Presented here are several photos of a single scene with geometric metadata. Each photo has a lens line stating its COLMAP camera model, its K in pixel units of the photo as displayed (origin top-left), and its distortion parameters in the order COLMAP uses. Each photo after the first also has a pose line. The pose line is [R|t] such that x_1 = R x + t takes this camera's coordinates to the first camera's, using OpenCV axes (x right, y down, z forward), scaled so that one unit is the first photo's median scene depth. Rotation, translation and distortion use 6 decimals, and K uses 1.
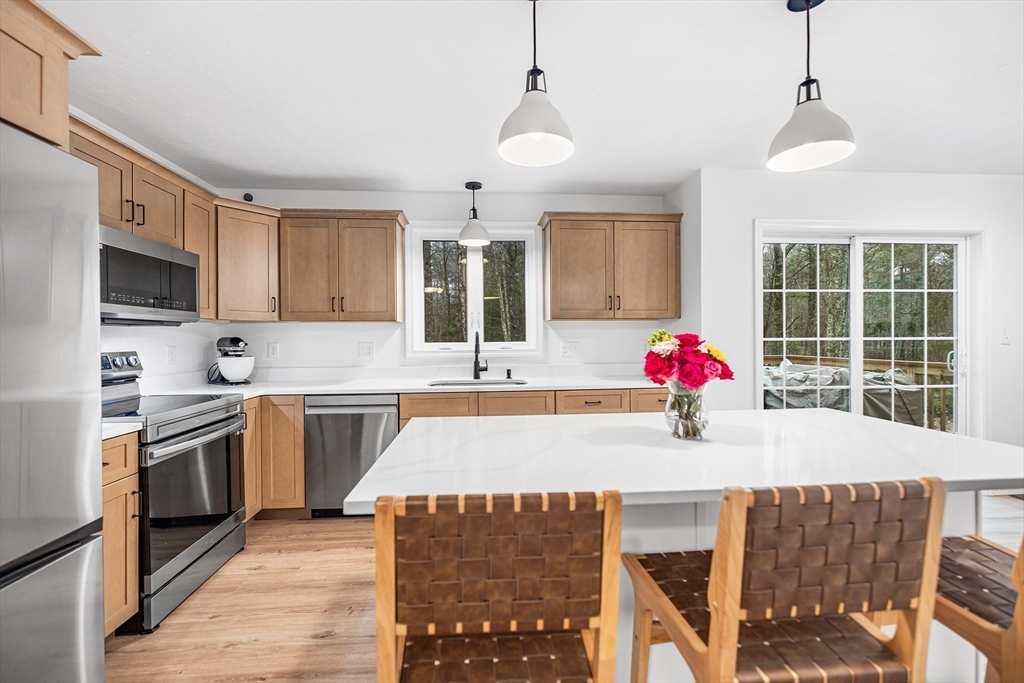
lens RADIAL K [[445.0, 0, 512.5], [0, 445.0, 340.8], [0, 0, 1]] dist [-0.002227, 0.000044]
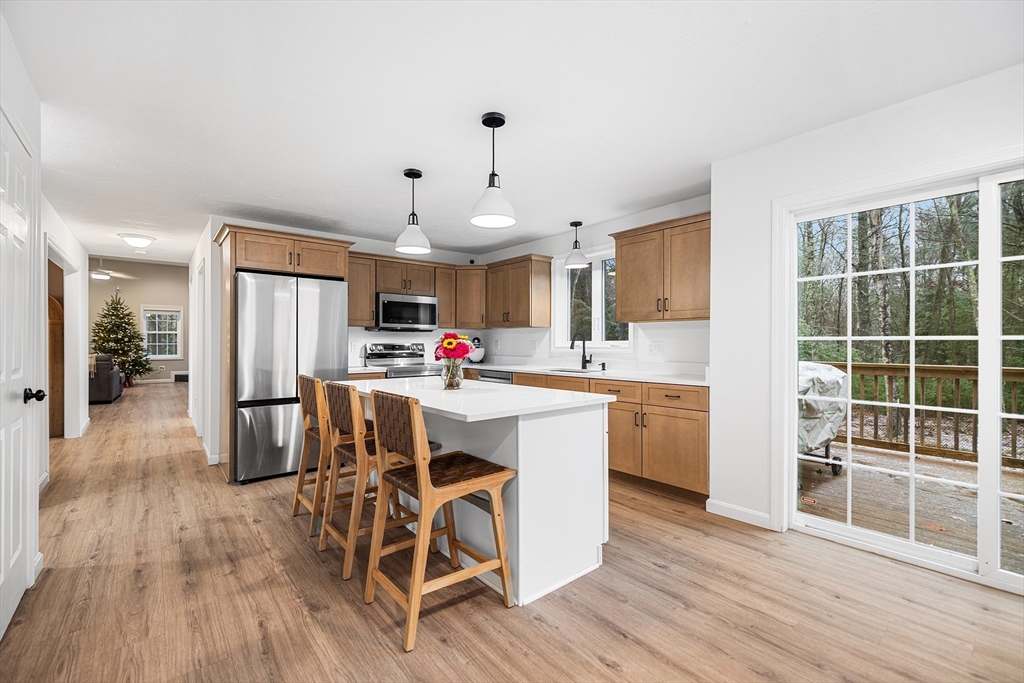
lens RADIAL K [[445.0, 0, 511.3], [0, 445.0, 339.8], [0, 0, 1]] dist [-0.002227, 0.000044]
pose [[0.560532, 0.003133, -0.828127, 0.919324], [-0.003355, 0.999993, 0.001512, -0.000806], [0.828126, 0.001931, 0.560539, 0.088308]]
